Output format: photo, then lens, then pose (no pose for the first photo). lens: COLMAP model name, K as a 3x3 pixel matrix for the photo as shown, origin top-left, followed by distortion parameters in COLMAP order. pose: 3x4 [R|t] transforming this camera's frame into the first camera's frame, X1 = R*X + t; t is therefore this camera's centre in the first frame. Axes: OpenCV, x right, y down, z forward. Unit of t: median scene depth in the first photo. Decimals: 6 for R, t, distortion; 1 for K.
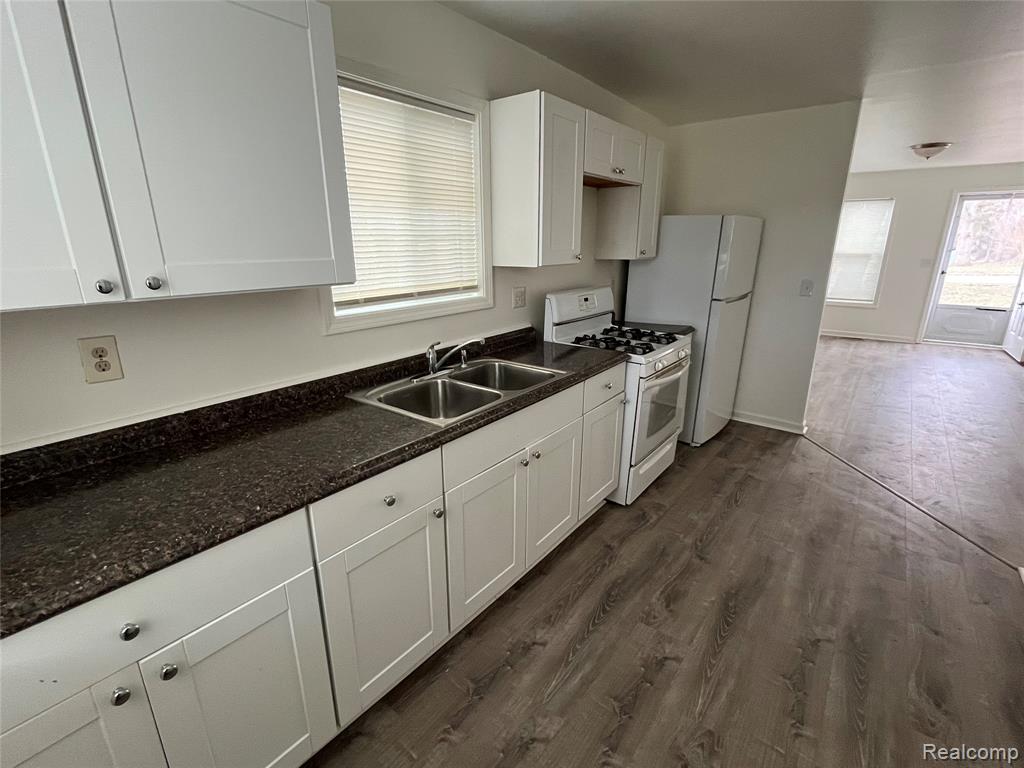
lens RADIAL K [[481.1, 0, 513.7], [0, 481.1, 385.1], [0, 0, 1]] dist [-0.002044, -0.000939]
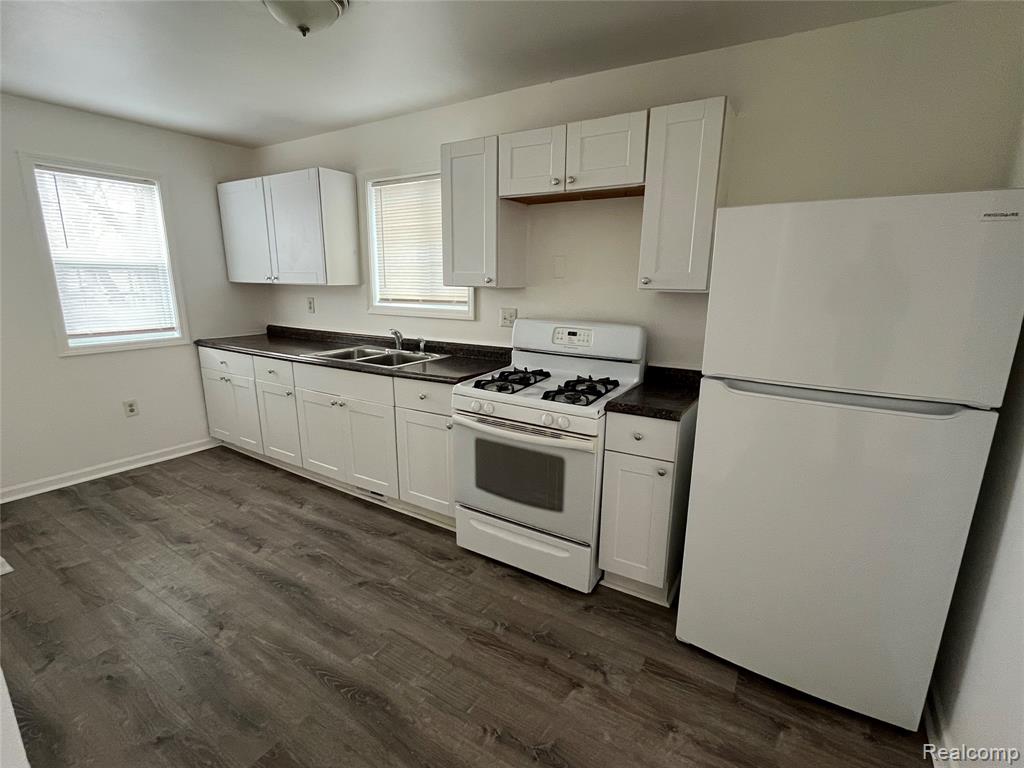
lens RADIAL K [[481.1, 0, 508.0], [0, 481.1, 385.1], [0, 0, 1]] dist [-0.002044, -0.000939]
pose [[0.100945, 0.222666, -0.969654, 1.468757], [-0.295243, 0.937433, 0.184531, -0.324787], [0.950075, 0.267656, 0.160370, 1.176237]]
